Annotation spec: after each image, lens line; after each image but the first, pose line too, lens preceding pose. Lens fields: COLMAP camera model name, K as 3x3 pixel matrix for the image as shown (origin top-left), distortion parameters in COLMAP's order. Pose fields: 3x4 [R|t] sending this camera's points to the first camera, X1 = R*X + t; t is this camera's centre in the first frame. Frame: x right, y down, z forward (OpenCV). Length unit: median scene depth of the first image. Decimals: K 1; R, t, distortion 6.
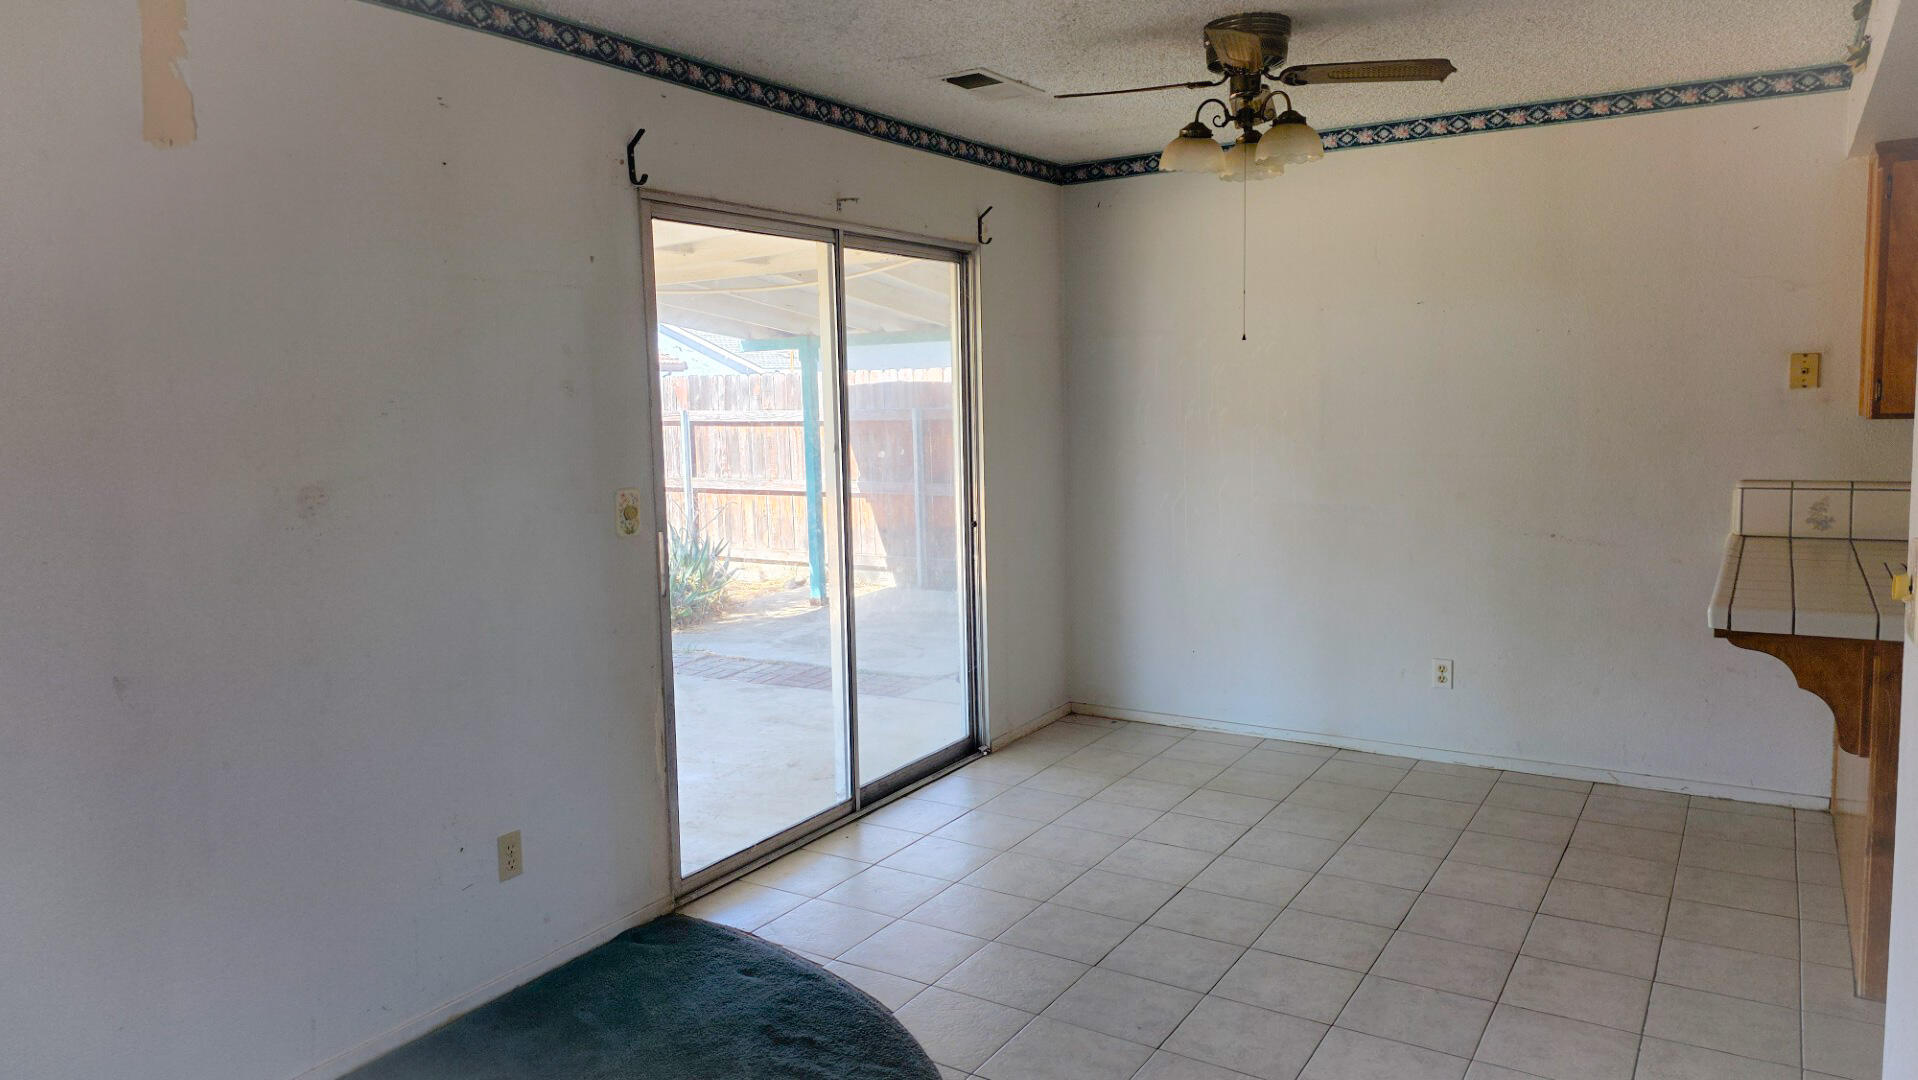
lens RADIAL K [[1264.2, 0, 959.0], [0, 1264.2, 540.0], [0, 0, 1]] dist [0.066477, -0.000813]
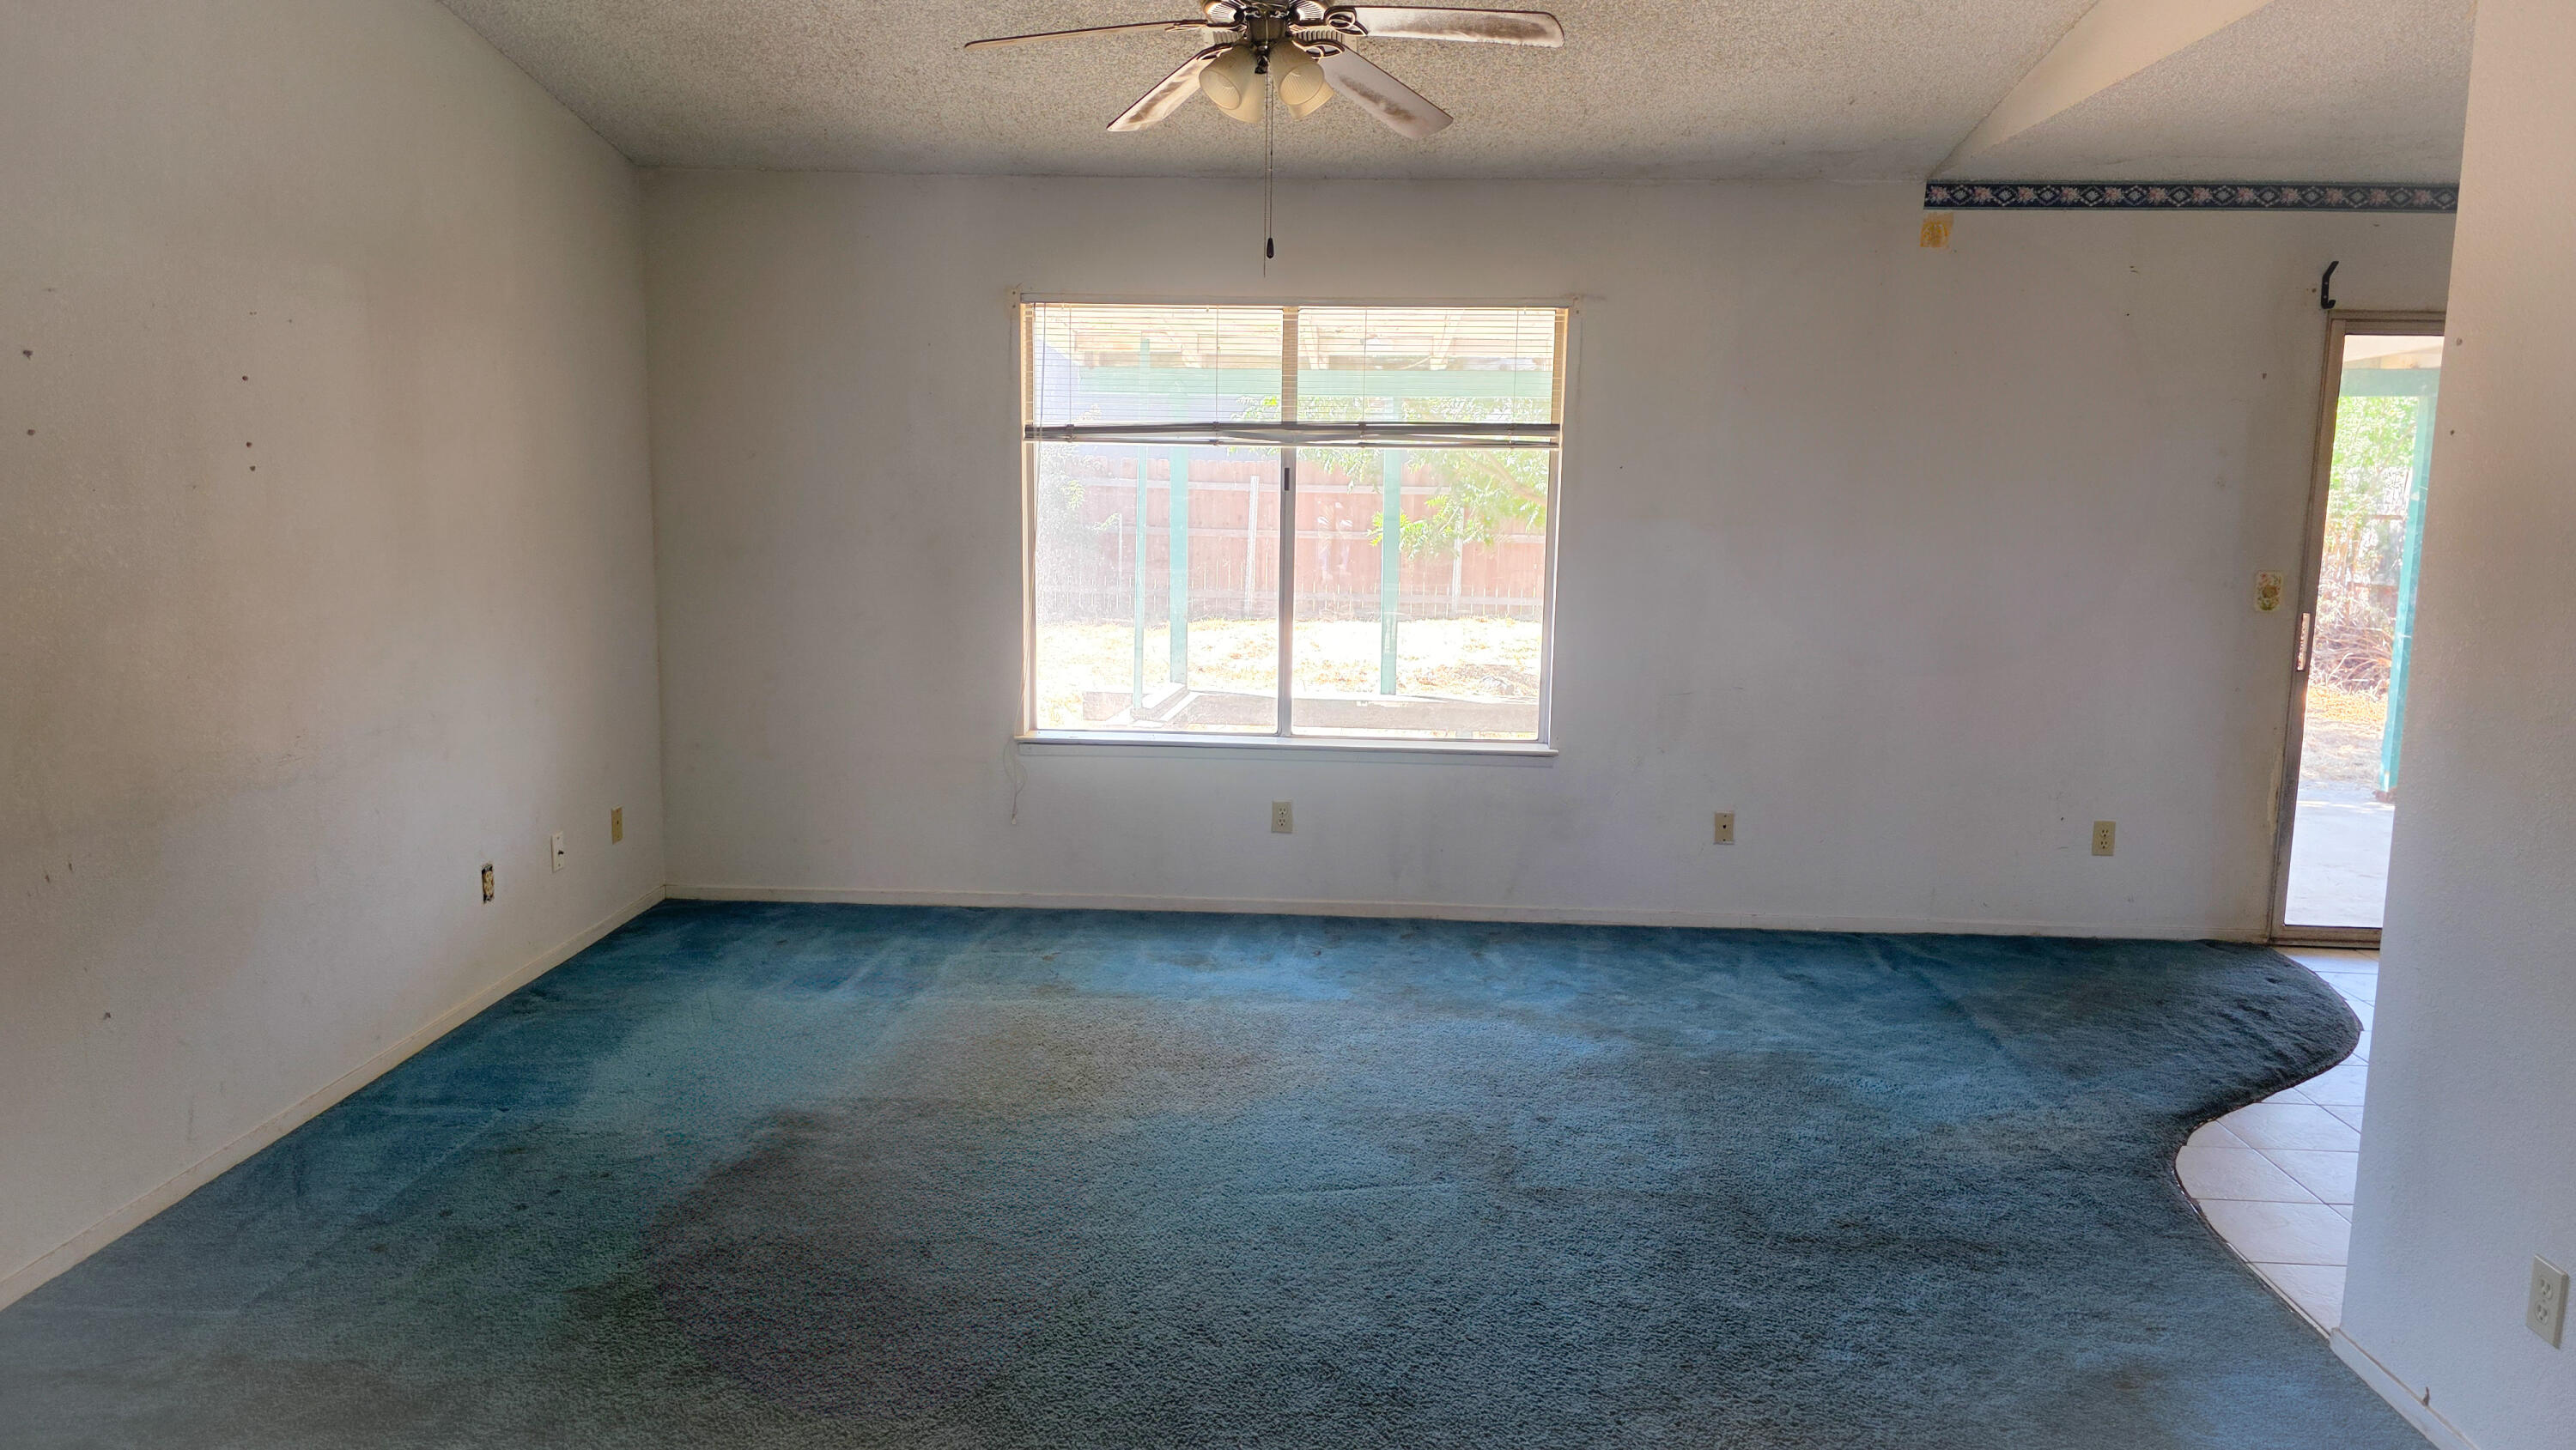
lens RADIAL K [[1737.1, 0, 1288.0], [0, 1737.1, 725.0], [0, 0, 1]] dist [0.000181, -0.000576]
pose [[0.491625, 0.147738, -0.858183, 0.640586], [-0.121529, 0.987499, 0.100380, 0.045776], [0.862285, 0.054945, 0.503433, -0.535644]]
